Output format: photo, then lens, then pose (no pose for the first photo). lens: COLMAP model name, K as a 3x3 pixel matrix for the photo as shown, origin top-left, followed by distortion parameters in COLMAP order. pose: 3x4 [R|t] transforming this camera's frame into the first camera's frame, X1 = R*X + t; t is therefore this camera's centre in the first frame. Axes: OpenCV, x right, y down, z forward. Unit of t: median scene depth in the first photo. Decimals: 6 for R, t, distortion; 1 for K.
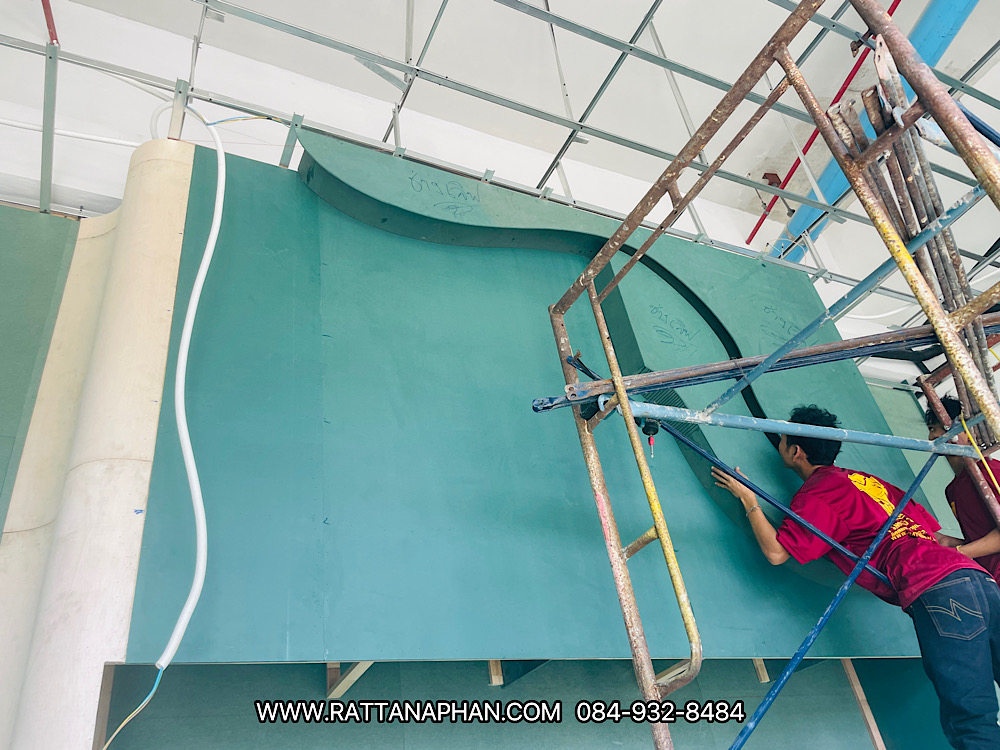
lens RADIAL K [[769.4, 0, 500.0], [0, 769.4, 375.0], [0, 0, 1]] dist [0.001810, 0.001178]
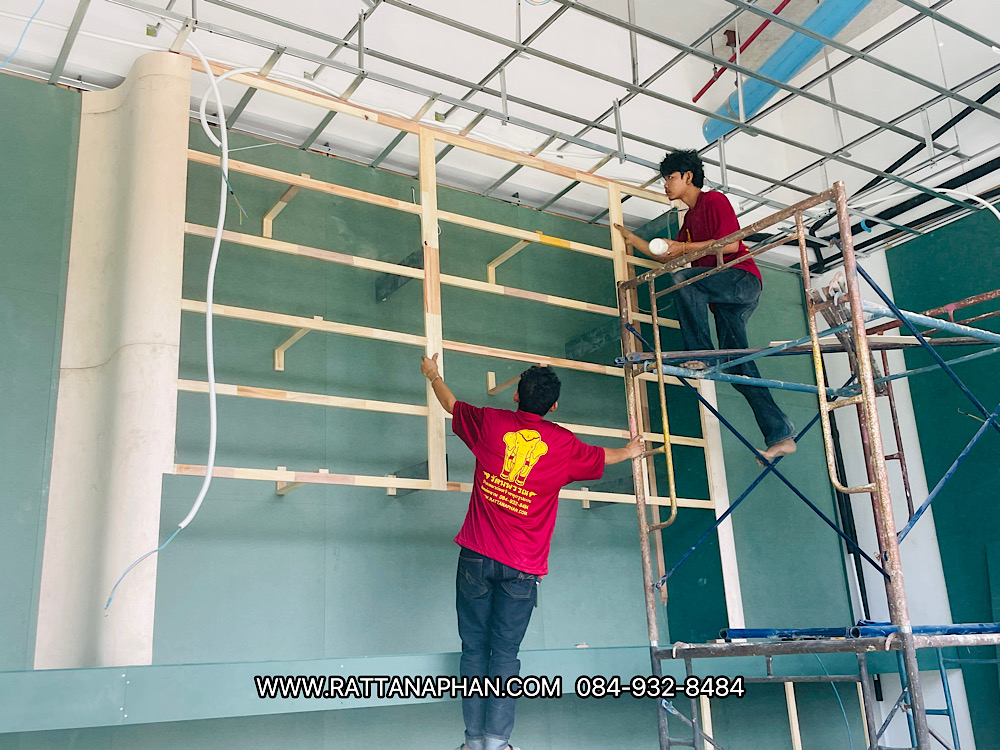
lens RADIAL K [[993.9, 0, 496.5], [0, 993.9, 368.9], [0, 0, 1]] dist [0.107930, -0.176848]
pose [[0.988238, 0.123852, 0.089696, -0.010281], [-0.144736, 0.946866, 0.287221, -0.341515], [-0.049357, -0.296825, 0.953655, -0.624917]]
